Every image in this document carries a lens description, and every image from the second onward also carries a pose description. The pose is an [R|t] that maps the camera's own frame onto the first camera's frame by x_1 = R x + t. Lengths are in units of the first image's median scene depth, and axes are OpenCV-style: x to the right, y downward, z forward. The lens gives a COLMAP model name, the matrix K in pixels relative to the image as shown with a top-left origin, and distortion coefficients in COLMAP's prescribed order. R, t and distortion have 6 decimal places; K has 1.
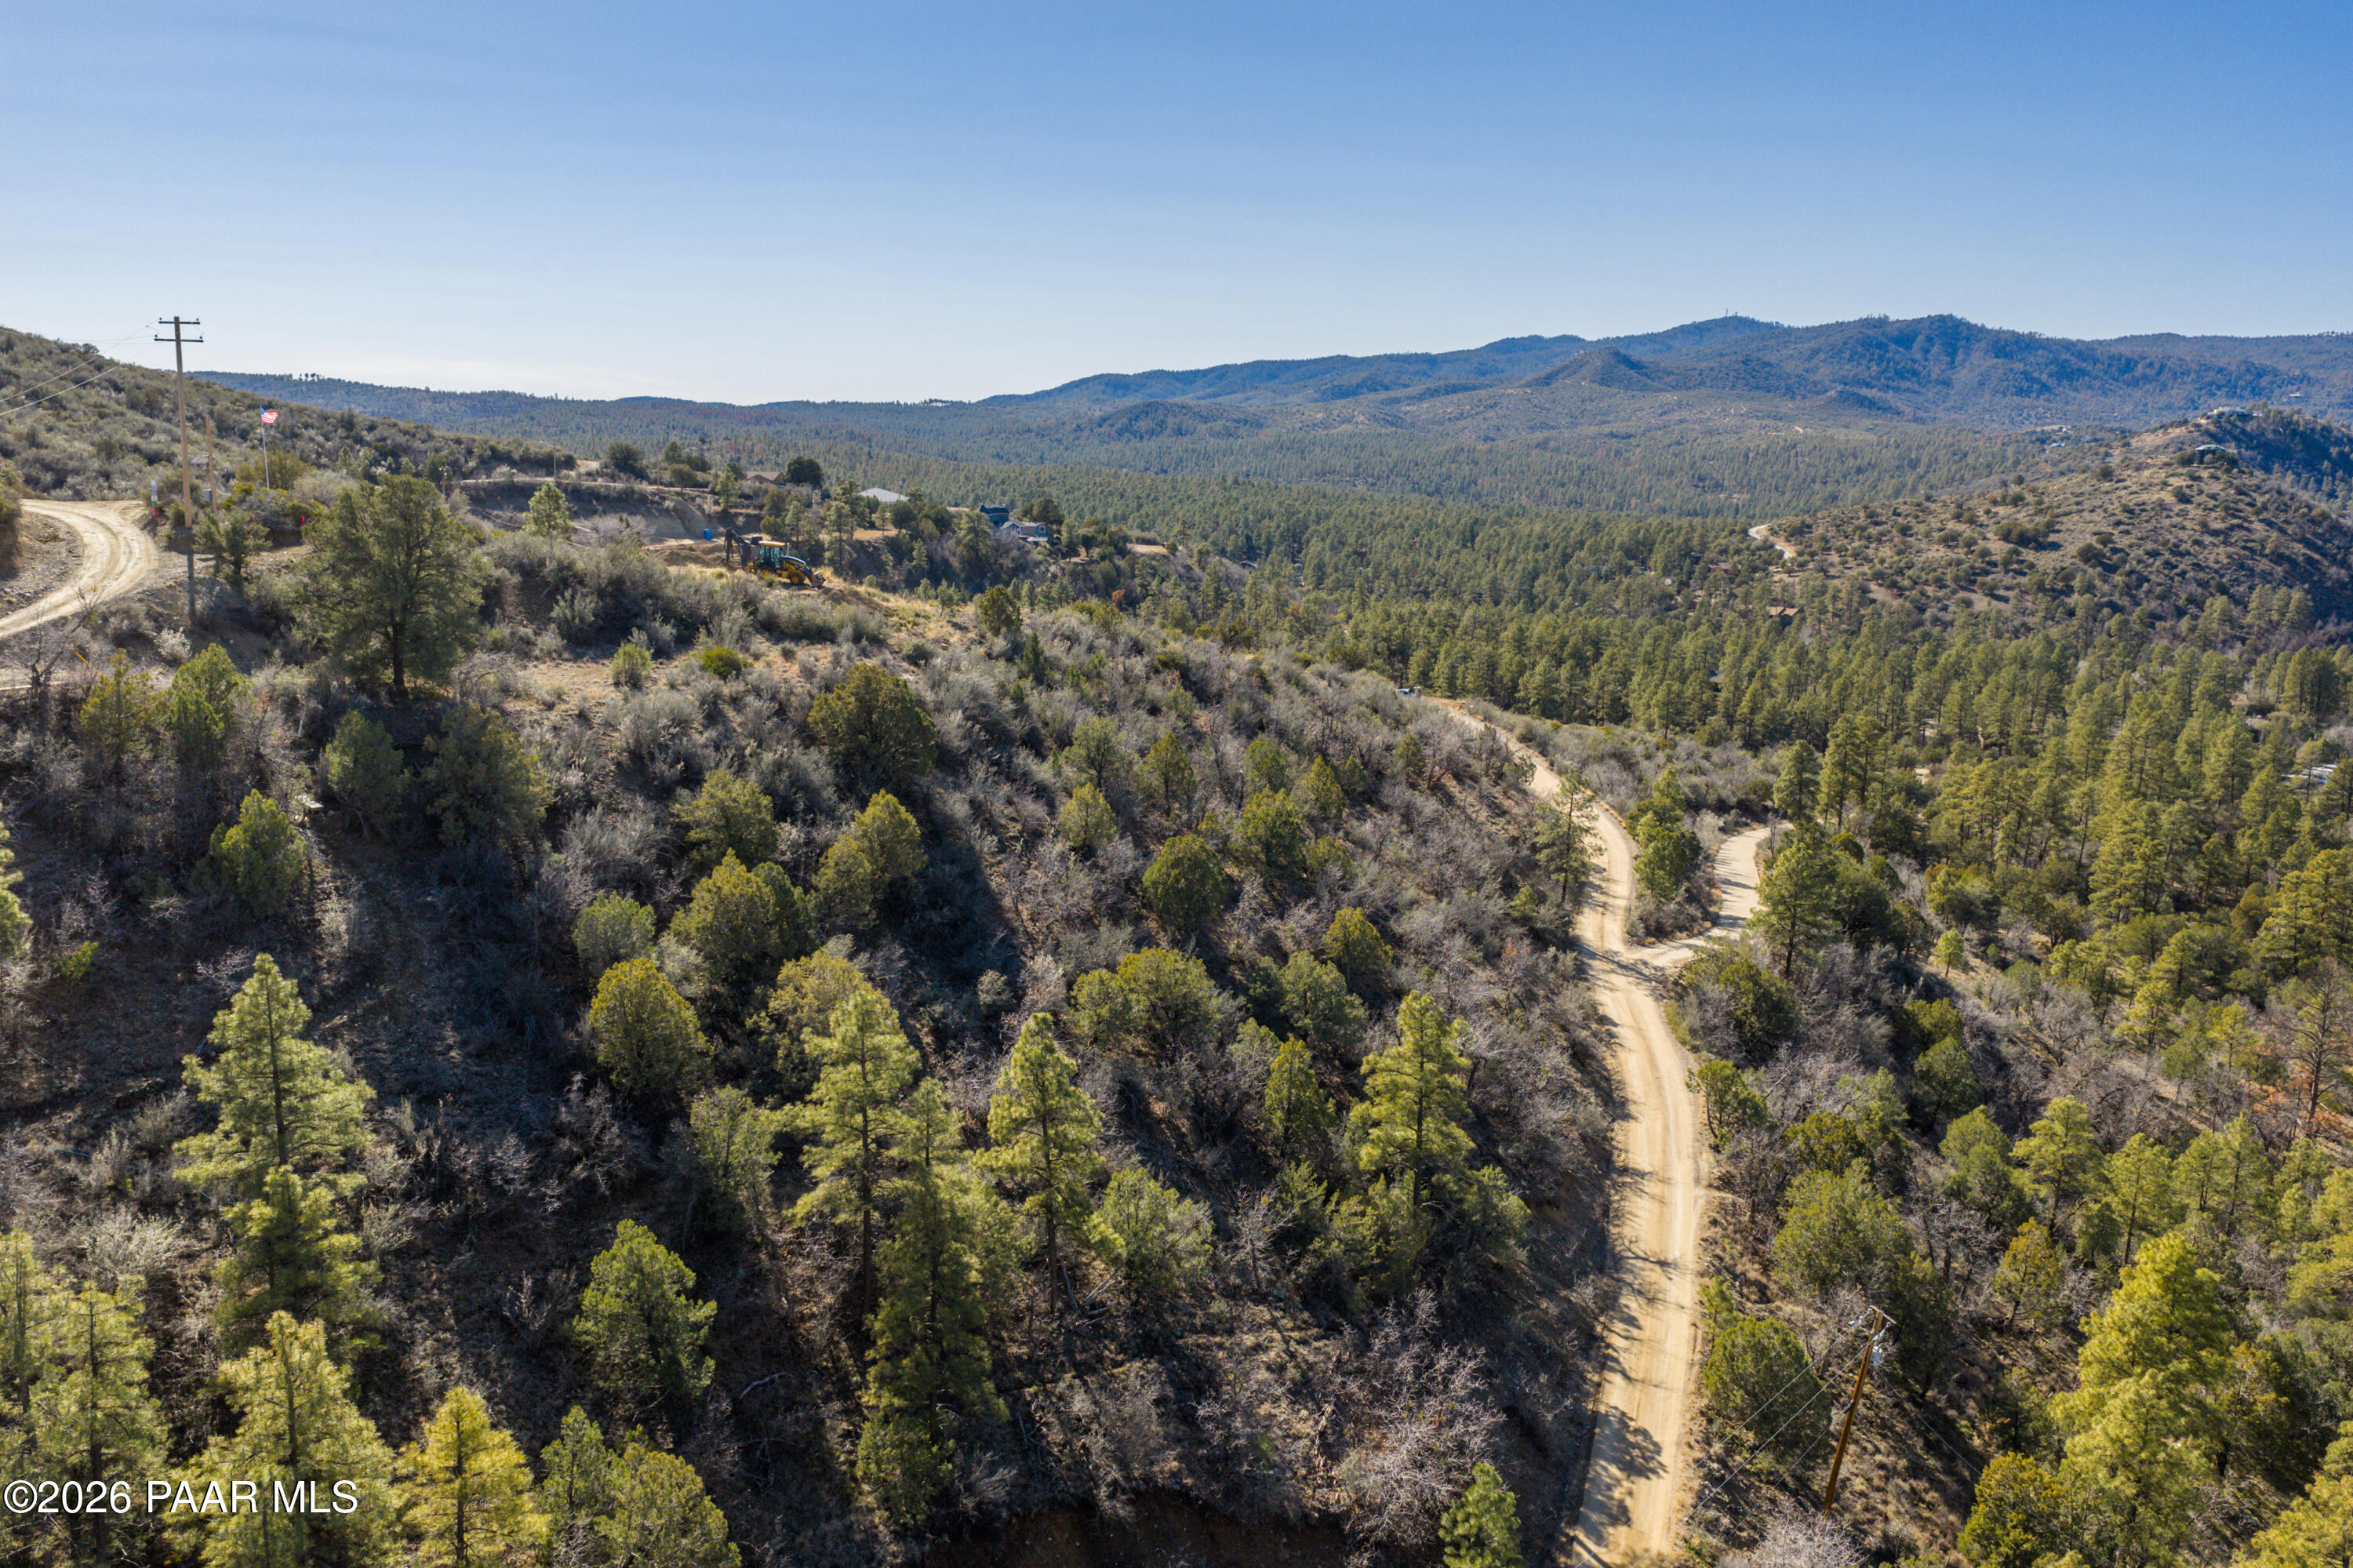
lens RADIAL K [[1940.4, 0, 1181.1], [0, 1940.4, 781.6], [0, 0, 1]] dist [0.024333, -0.050426]
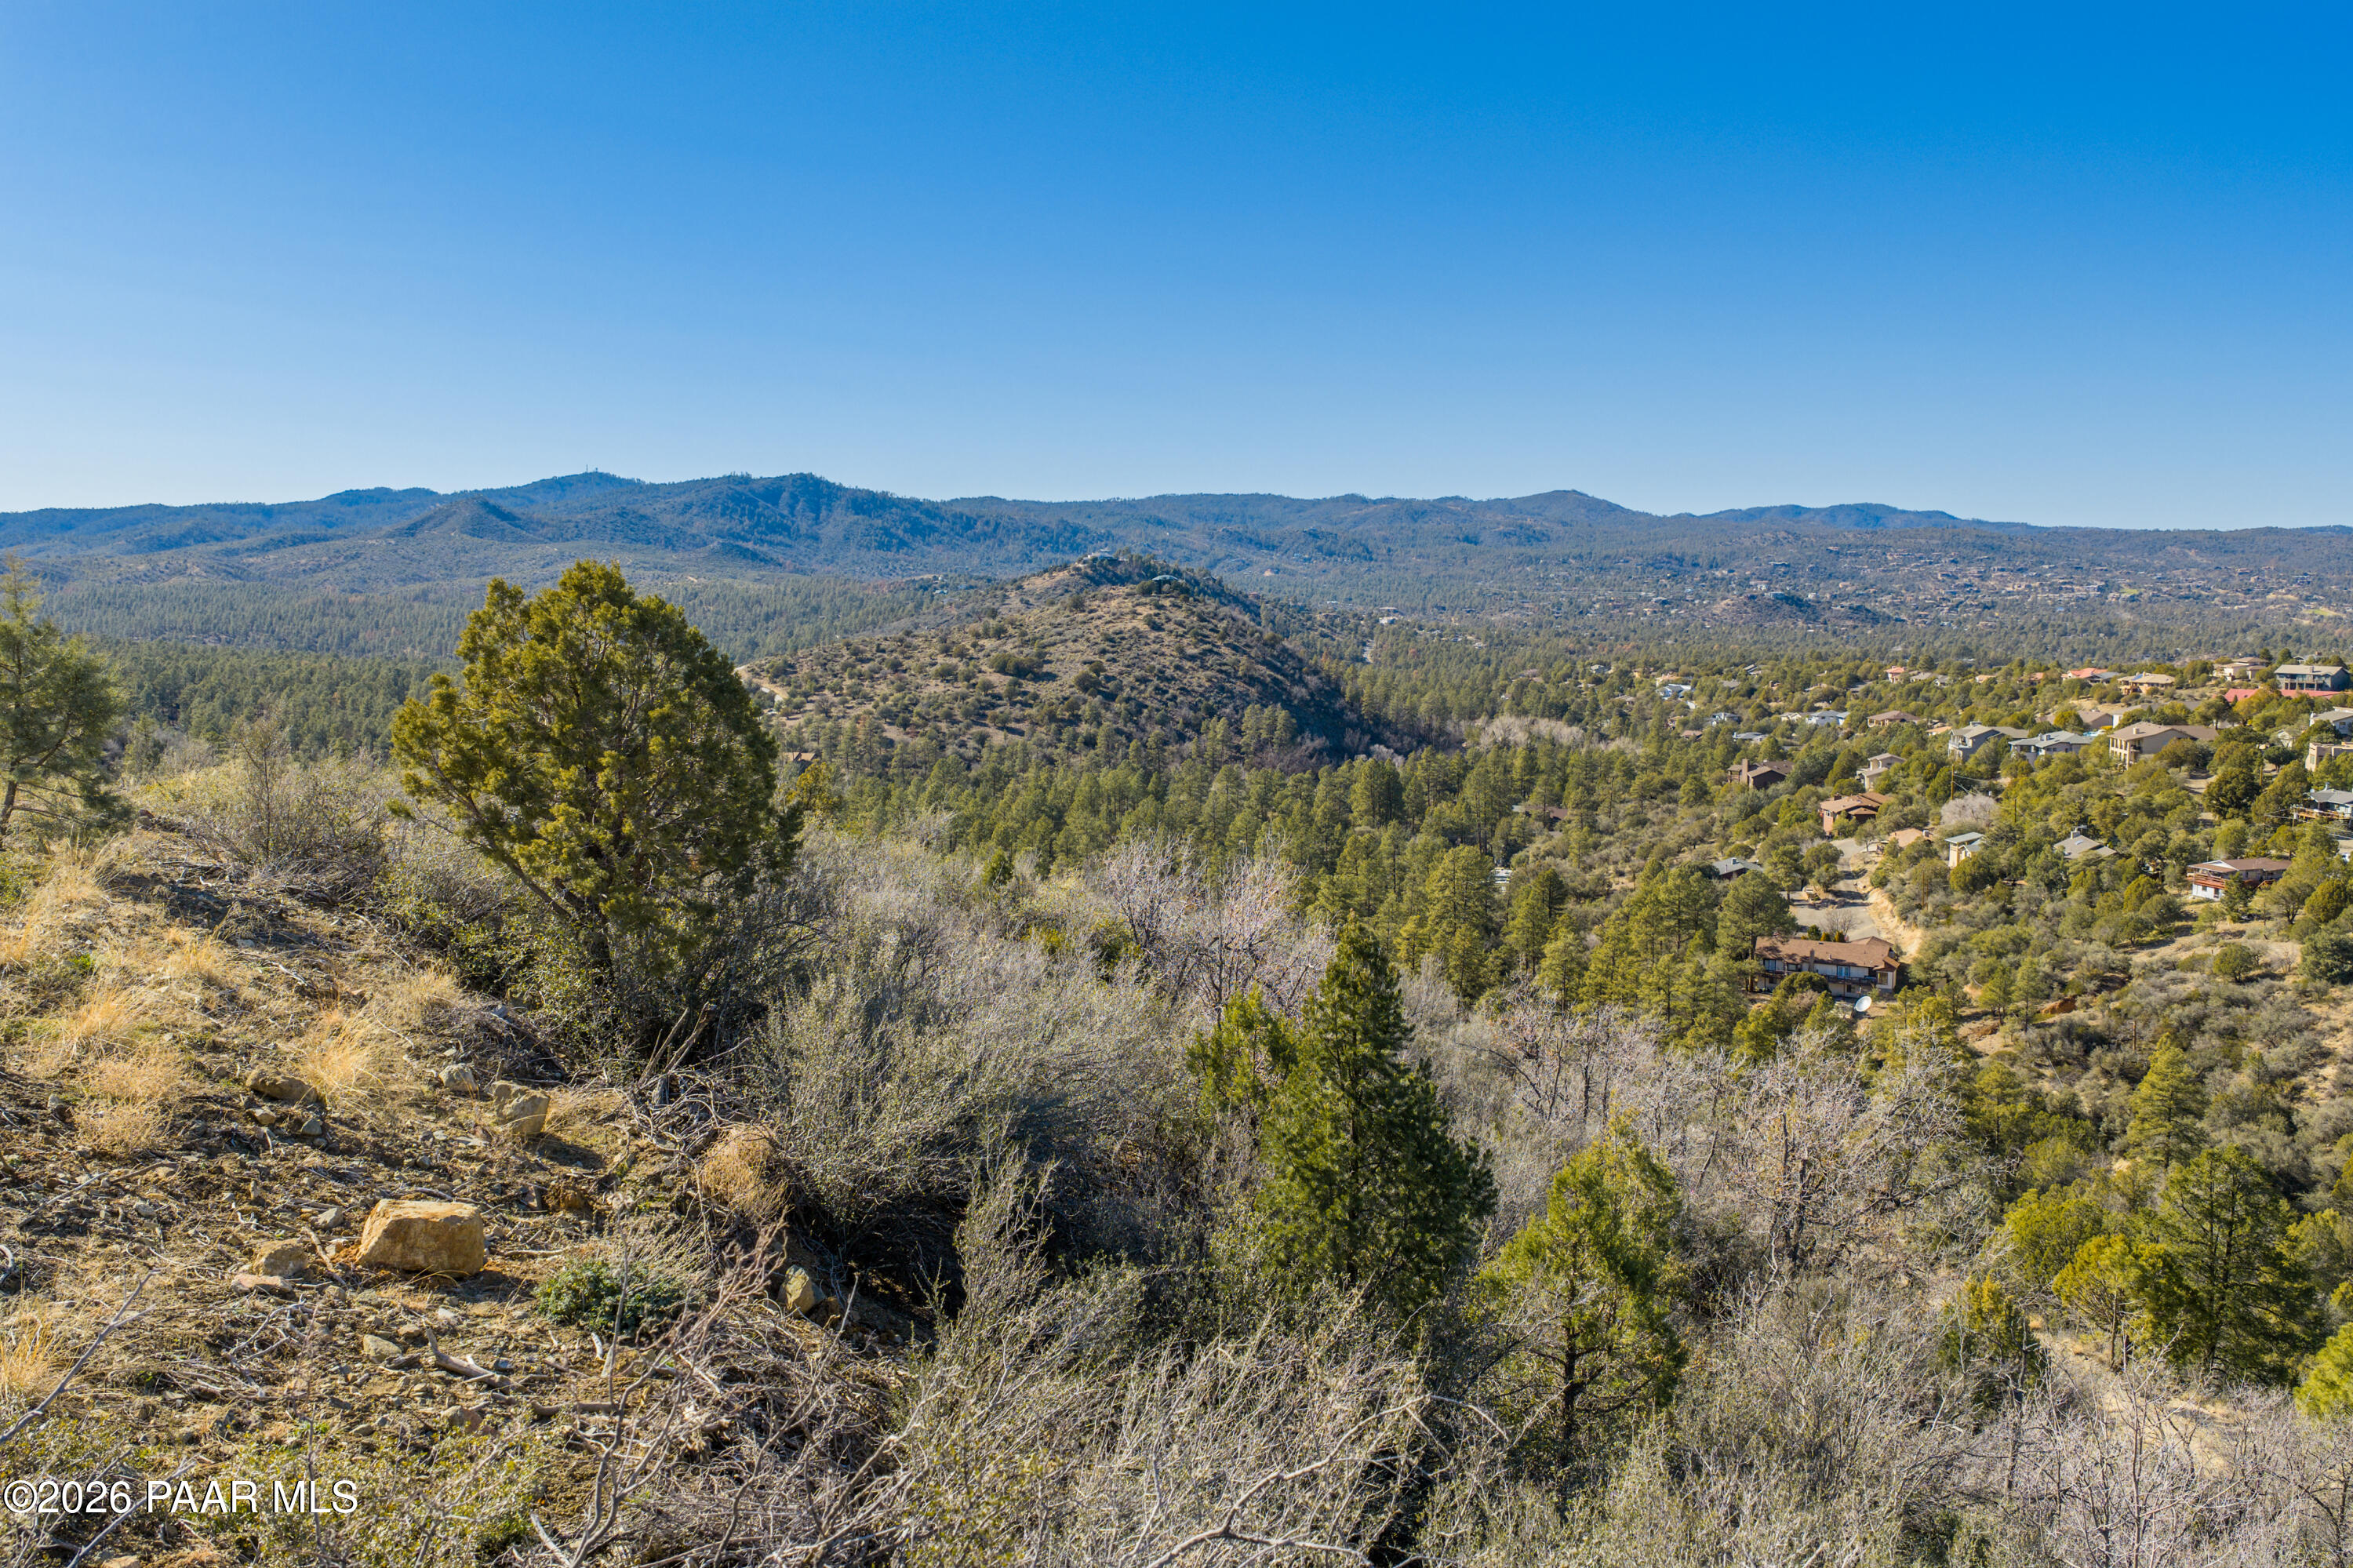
lens RADIAL K [[1940.4, 0, 1180.0], [0, 1940.4, 777.5], [0, 0, 1]] dist [0.024333, -0.050426]
pose [[0.843982, -0.059907, 0.533016, -0.022546], [0.103338, 0.993287, -0.051990, -0.013297], [-0.526323, 0.098959, 0.844506, 0.150352]]
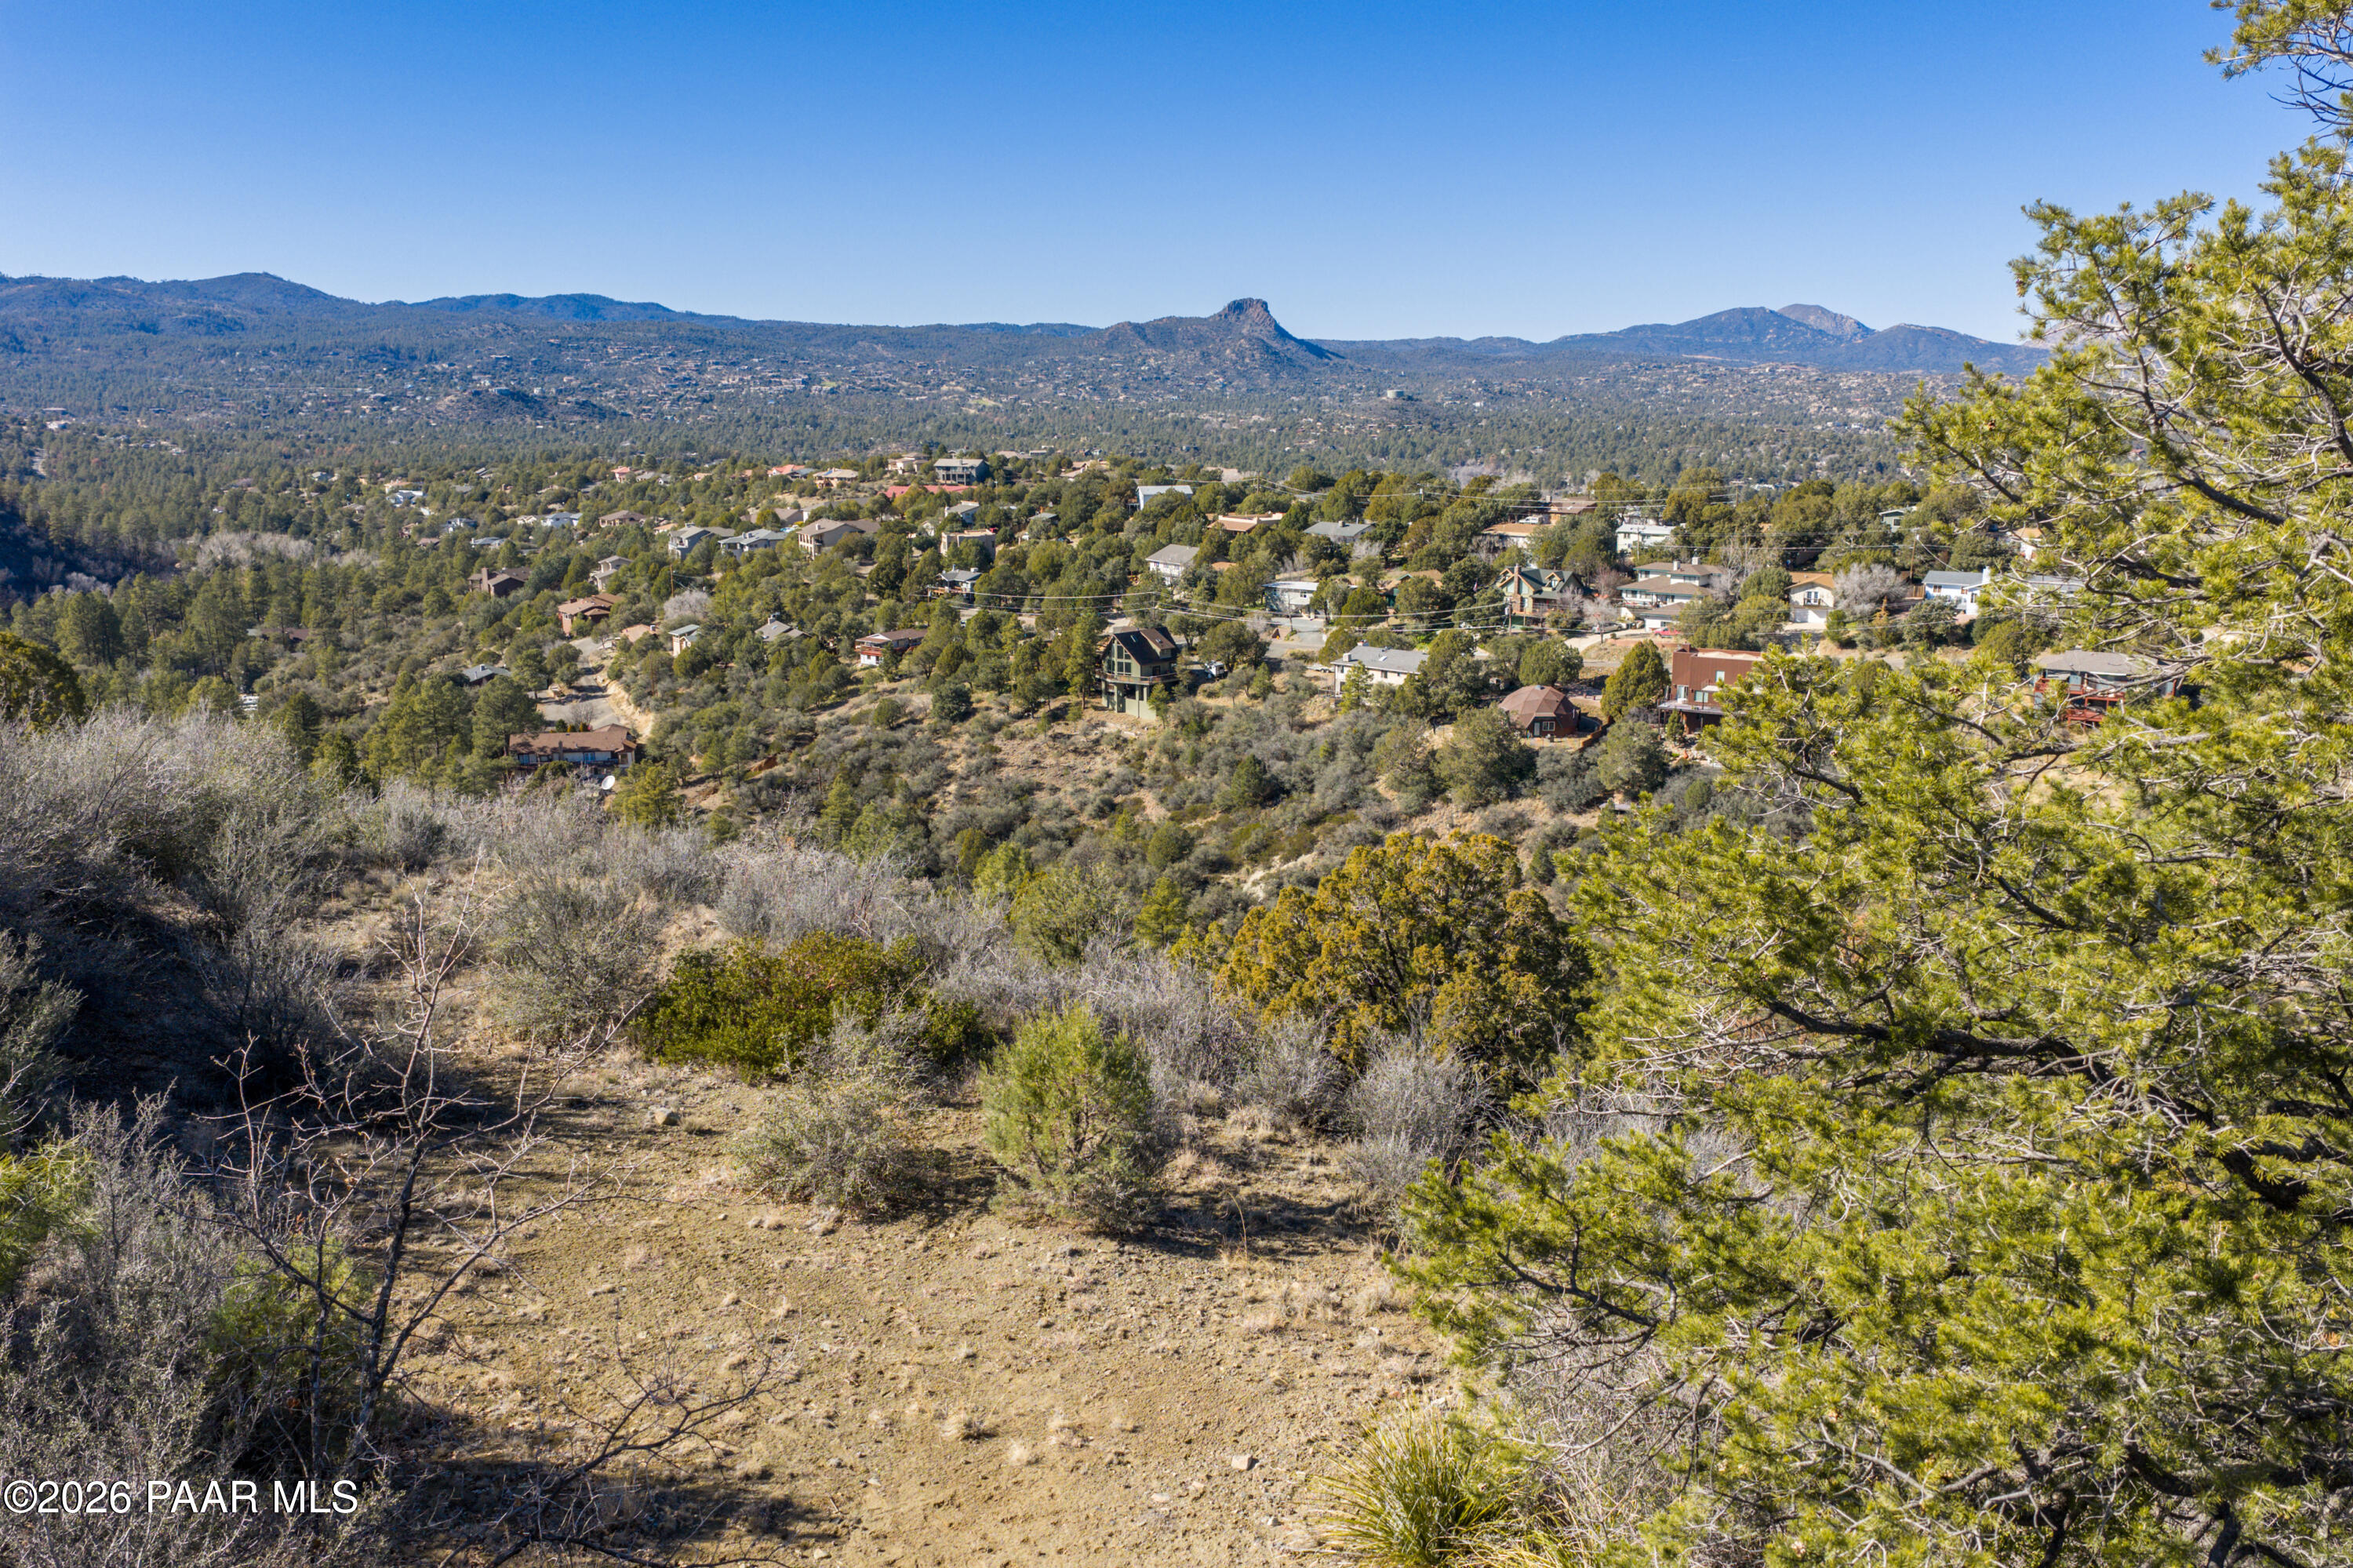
lens RADIAL K [[1940.4, 0, 1178.0], [0, 1940.4, 781.6], [0, 0, 1]] dist [0.024333, -0.050426]
pose [[0.371071, -0.199167, 0.906994, -0.057591], [0.175328, 0.974188, 0.142192, -0.015221], [-0.911903, 0.106258, 0.396412, 0.116665]]
